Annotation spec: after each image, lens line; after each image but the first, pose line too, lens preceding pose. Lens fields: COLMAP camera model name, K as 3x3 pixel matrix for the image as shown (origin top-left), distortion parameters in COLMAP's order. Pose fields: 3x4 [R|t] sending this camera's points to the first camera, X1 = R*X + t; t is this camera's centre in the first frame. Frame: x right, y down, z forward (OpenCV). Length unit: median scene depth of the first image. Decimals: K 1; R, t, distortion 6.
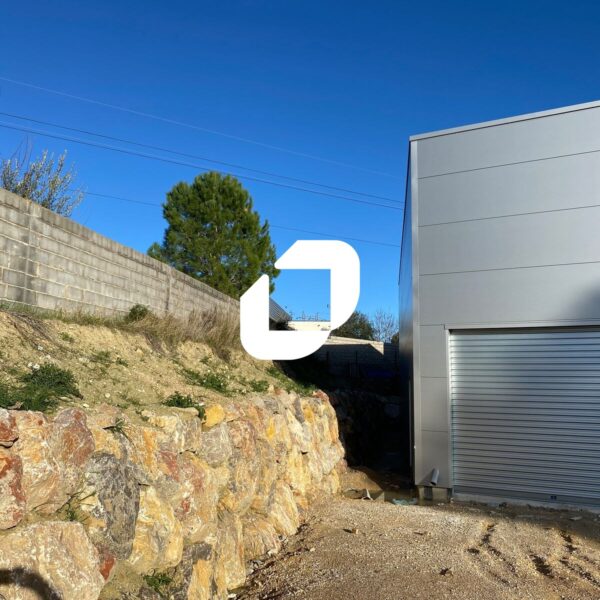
lens RADIAL K [[616.4, 0, 301.2], [0, 616.4, 283.1], [0, 0, 1]] dist [0.013478, 0.000000]
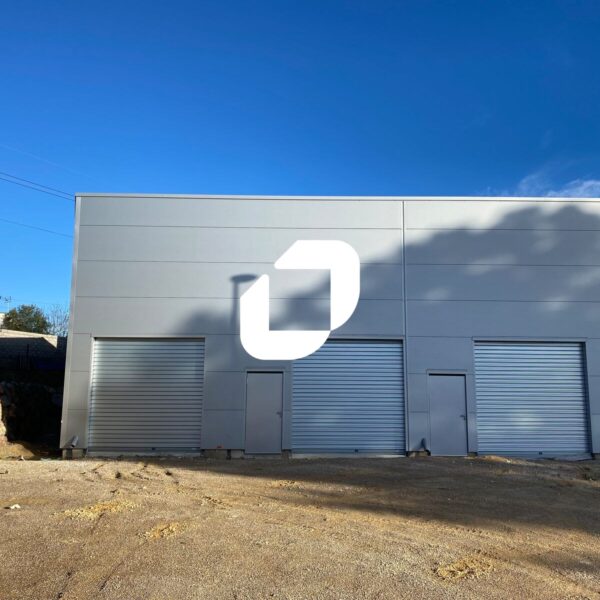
lens RADIAL K [[616.4, 0, 303.6], [0, 616.4, 287.0], [0, 0, 1]] dist [0.013478, 0.000000]
pose [[0.877127, 0.063488, 0.476044, -0.019559], [-0.073240, 0.997312, 0.001938, -0.078546], [-0.474642, -0.036566, 0.879419, -0.472497]]
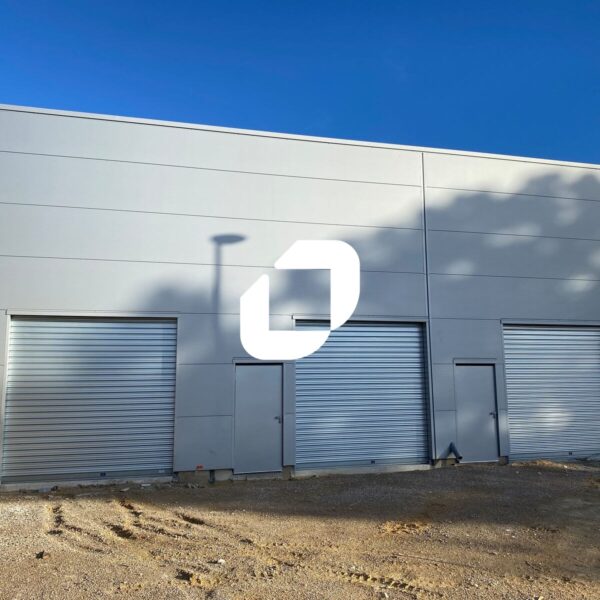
lens RADIAL K [[616.4, 0, 304.4], [0, 616.4, 288.6], [0, 0, 1]] dist [0.013478, 0.000000]
pose [[0.719334, 0.075531, 0.690546, -0.099697], [-0.095220, 0.995409, -0.009688, 0.000377], [-0.688107, -0.058785, 0.723224, -0.002867]]
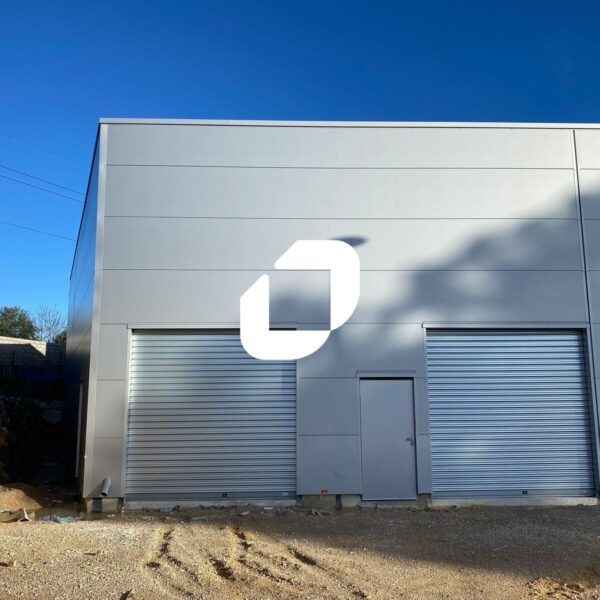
lens RADIAL K [[616.4, 0, 305.5], [0, 616.4, 292.4], [0, 0, 1]] dist [0.013478, 0.000000]
pose [[0.860789, 0.058738, 0.505562, -0.012407], [-0.064901, 0.997877, -0.005434, 0.007350], [-0.504808, -0.028134, 0.862773, 0.053877]]
